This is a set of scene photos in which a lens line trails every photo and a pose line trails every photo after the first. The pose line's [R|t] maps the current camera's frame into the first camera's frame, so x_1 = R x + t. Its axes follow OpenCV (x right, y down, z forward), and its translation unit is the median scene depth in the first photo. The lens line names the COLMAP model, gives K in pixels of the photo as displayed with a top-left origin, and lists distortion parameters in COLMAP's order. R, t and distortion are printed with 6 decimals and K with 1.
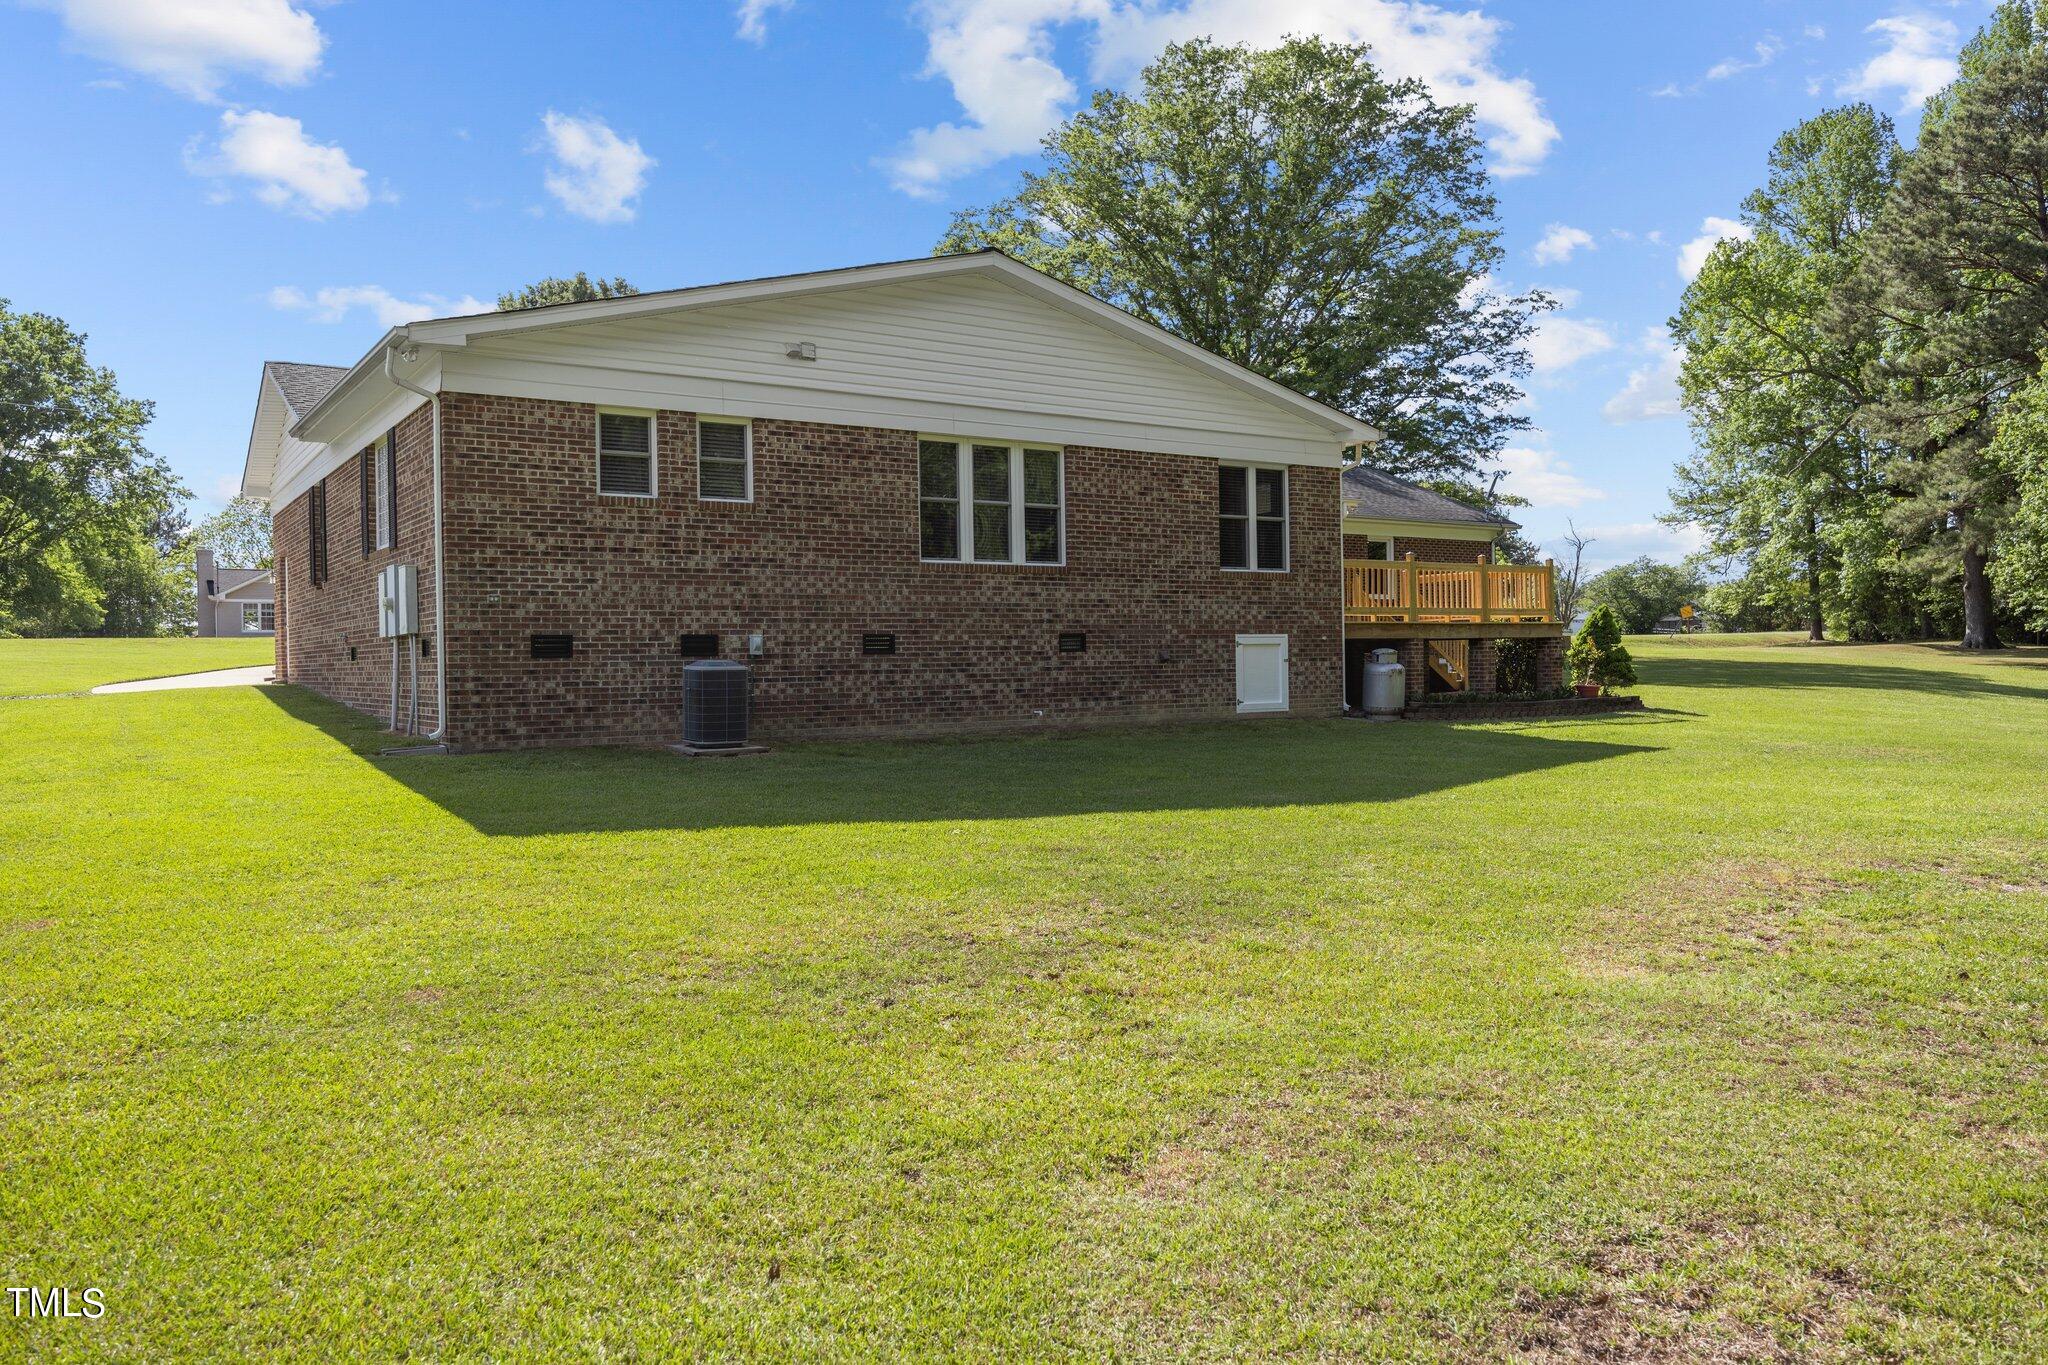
lens RADIAL K [[1451.0, 0, 1024.0], [0, 1451.0, 682.5], [0, 0, 1]] dist [-0.097739, 0.000320]
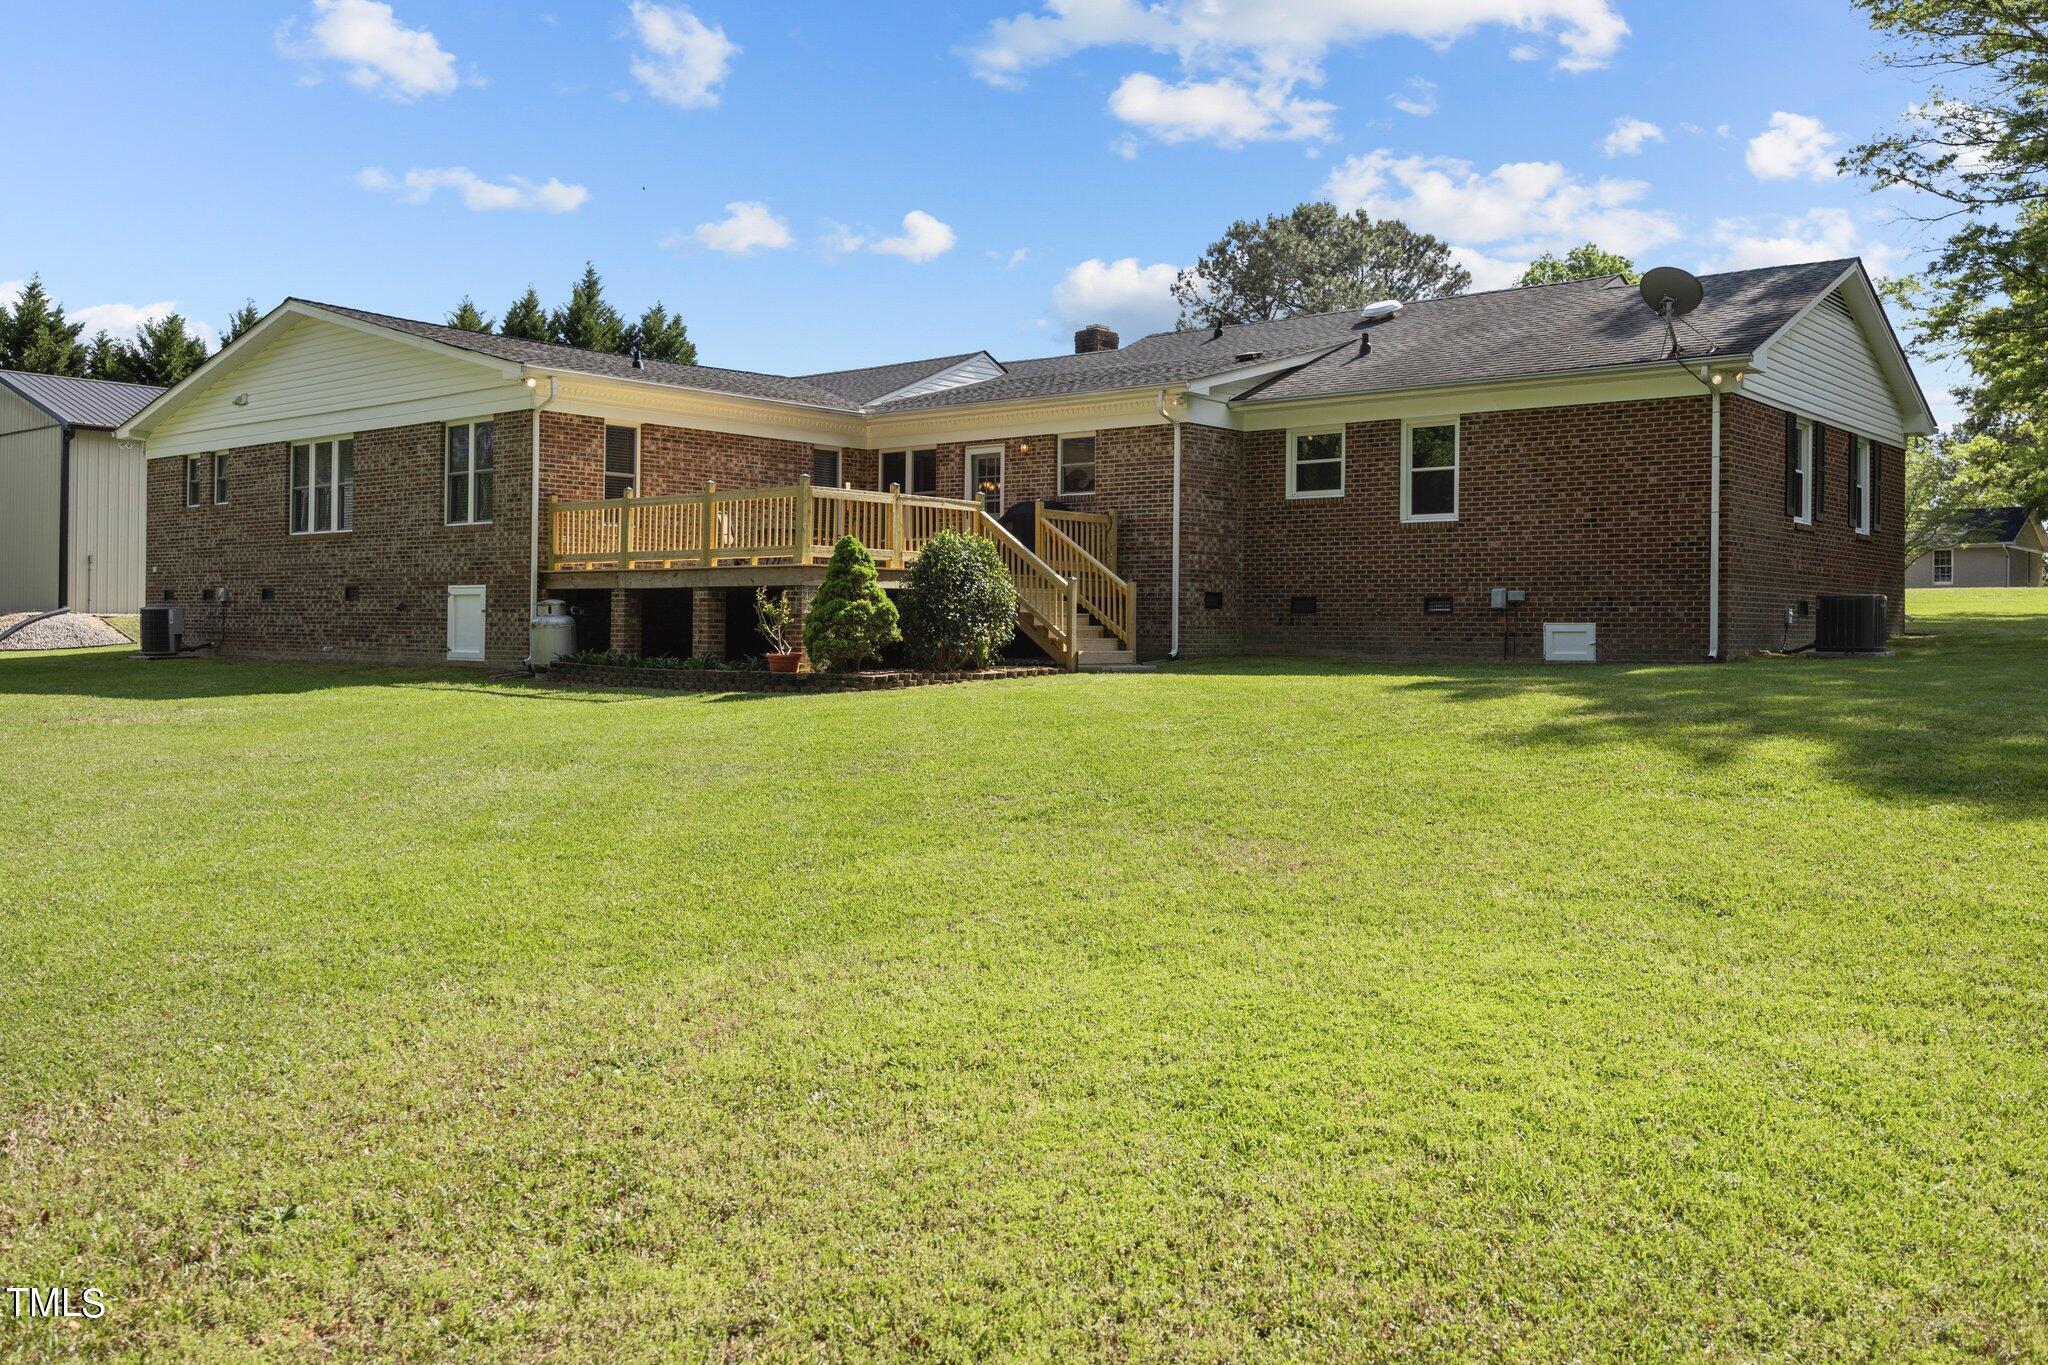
lens RADIAL K [[1693.4, 0, 1024.0], [0, 1693.4, 682.5], [0, 0, 1]] dist [-0.066783, 0.001806]
pose [[0.289486, 0.052131, -0.955761, 1.658107], [-0.027691, 0.998554, 0.046078, -0.035307], [0.956781, 0.013127, 0.290511, 1.203130]]
